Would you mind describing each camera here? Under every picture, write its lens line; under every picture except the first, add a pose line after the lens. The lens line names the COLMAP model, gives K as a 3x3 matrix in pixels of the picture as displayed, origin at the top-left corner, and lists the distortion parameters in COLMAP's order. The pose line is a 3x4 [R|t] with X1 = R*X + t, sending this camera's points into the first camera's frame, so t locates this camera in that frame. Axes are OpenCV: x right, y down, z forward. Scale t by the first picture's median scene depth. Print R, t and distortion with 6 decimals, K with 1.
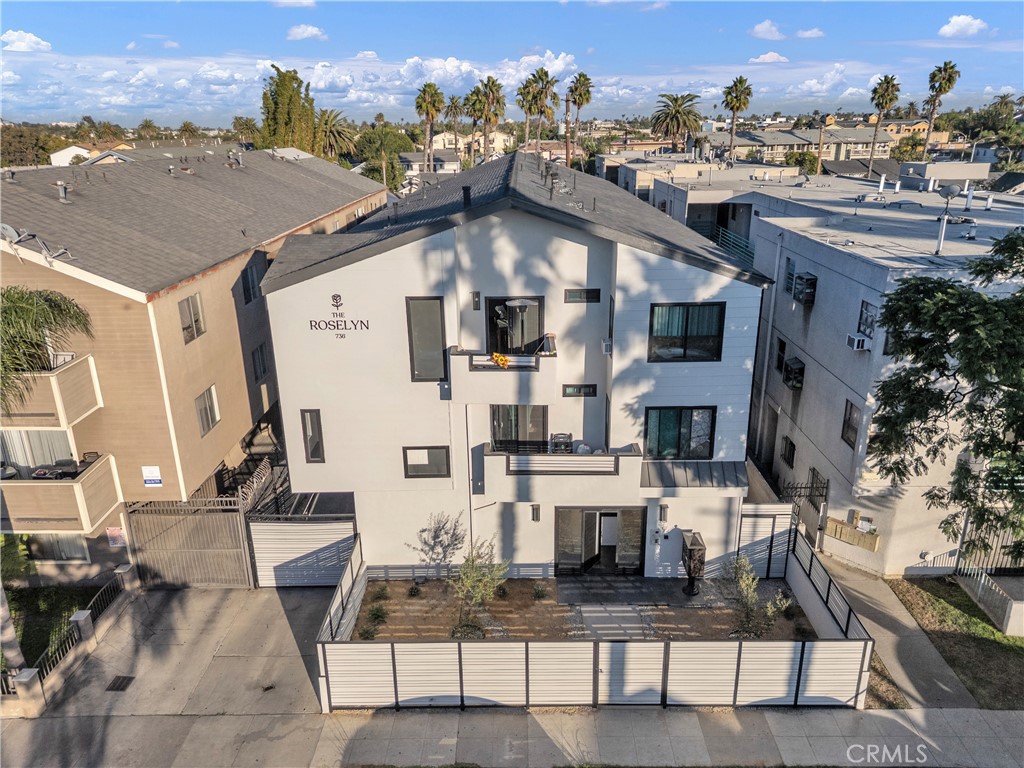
lens RADIAL K [[722.8, 0, 512.0], [0, 722.8, 384.0], [0, 0, 1]] dist [0.060121, -0.049643]
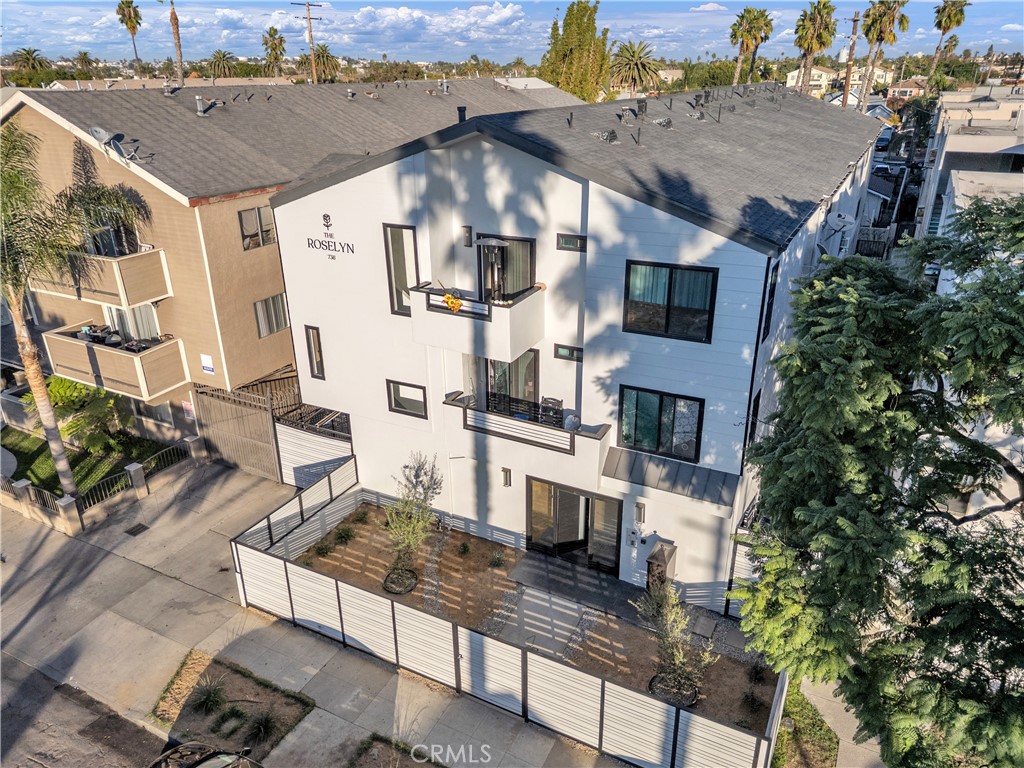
lens RADIAL K [[722.8, 0, 512.0], [0, 722.8, 384.0], [0, 0, 1]] dist [0.060121, -0.049643]
pose [[0.890273, 0.185327, -0.416015, 0.417717], [-0.154051, 0.982158, 0.107865, -0.039068], [0.428583, -0.031942, 0.902938, 0.188091]]
